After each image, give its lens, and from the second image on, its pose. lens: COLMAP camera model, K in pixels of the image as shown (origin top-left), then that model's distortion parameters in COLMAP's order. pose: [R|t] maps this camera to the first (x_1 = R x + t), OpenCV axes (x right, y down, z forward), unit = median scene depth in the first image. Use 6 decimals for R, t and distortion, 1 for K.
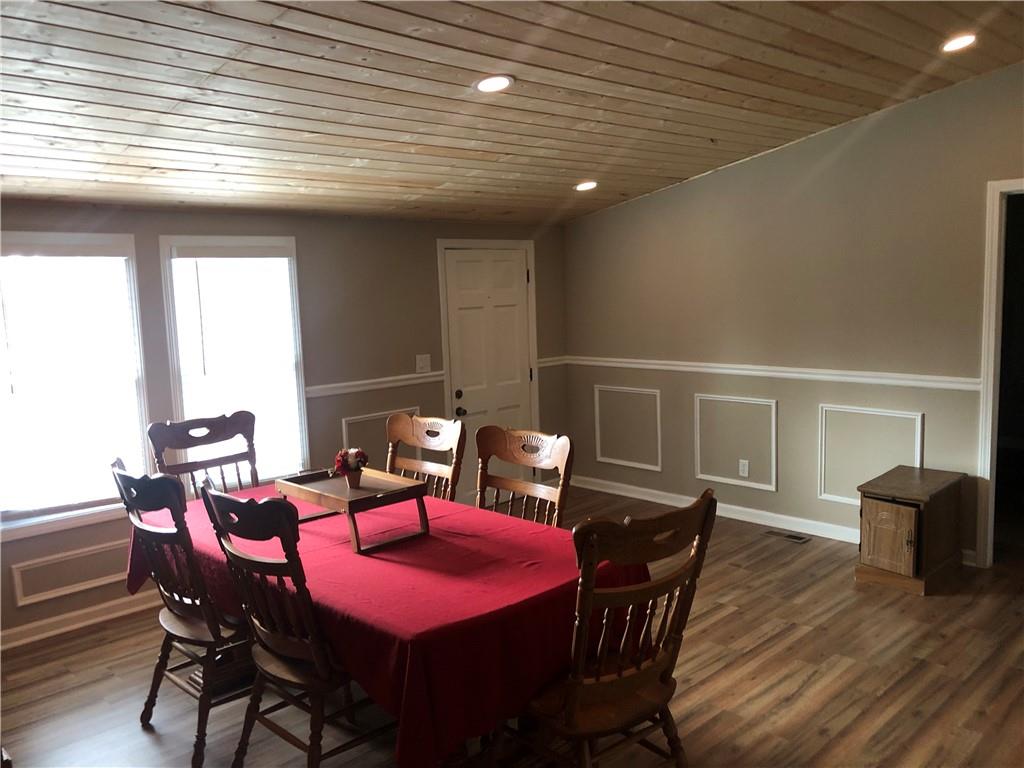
lens RADIAL K [[842.1, 0, 504.5], [0, 842.1, 382.4], [0, 0, 1]] dist [0.027404, -0.004313]
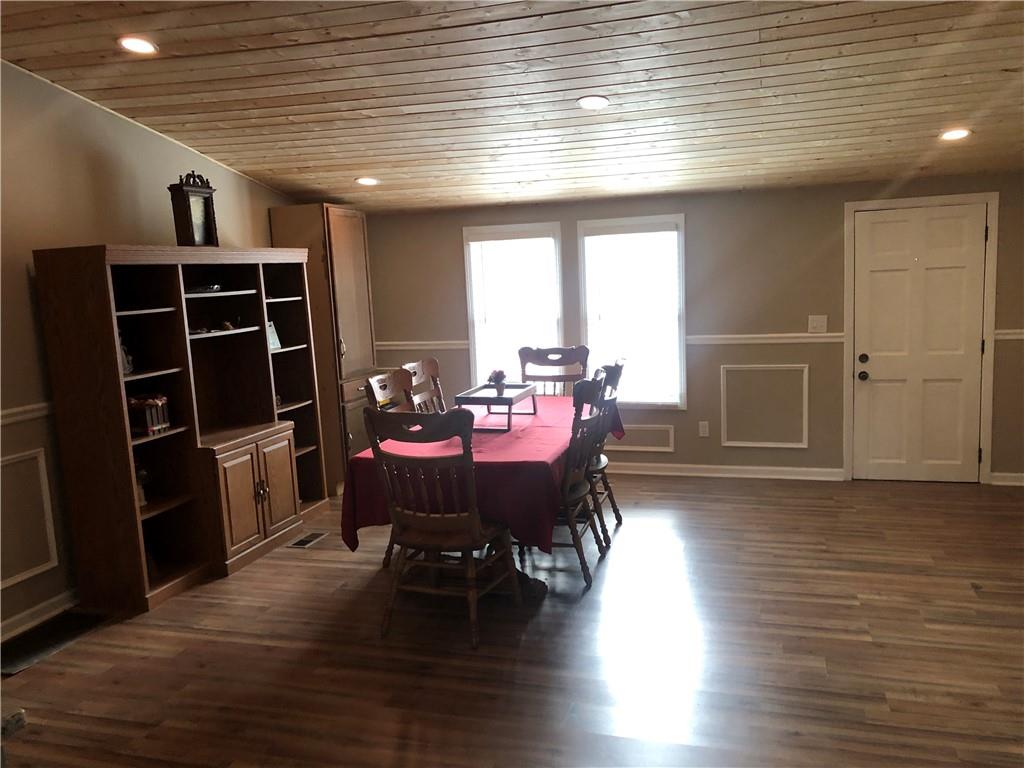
lens RADIAL K [[842.1, 0, 504.5], [0, 842.1, 382.4], [0, 0, 1]] dist [0.027404, -0.004313]
pose [[0.472525, 0.127317, -0.872073, 0.741914], [-0.072817, 0.991767, 0.105337, -0.037968], [0.878304, 0.013727, 0.477905, 0.179421]]
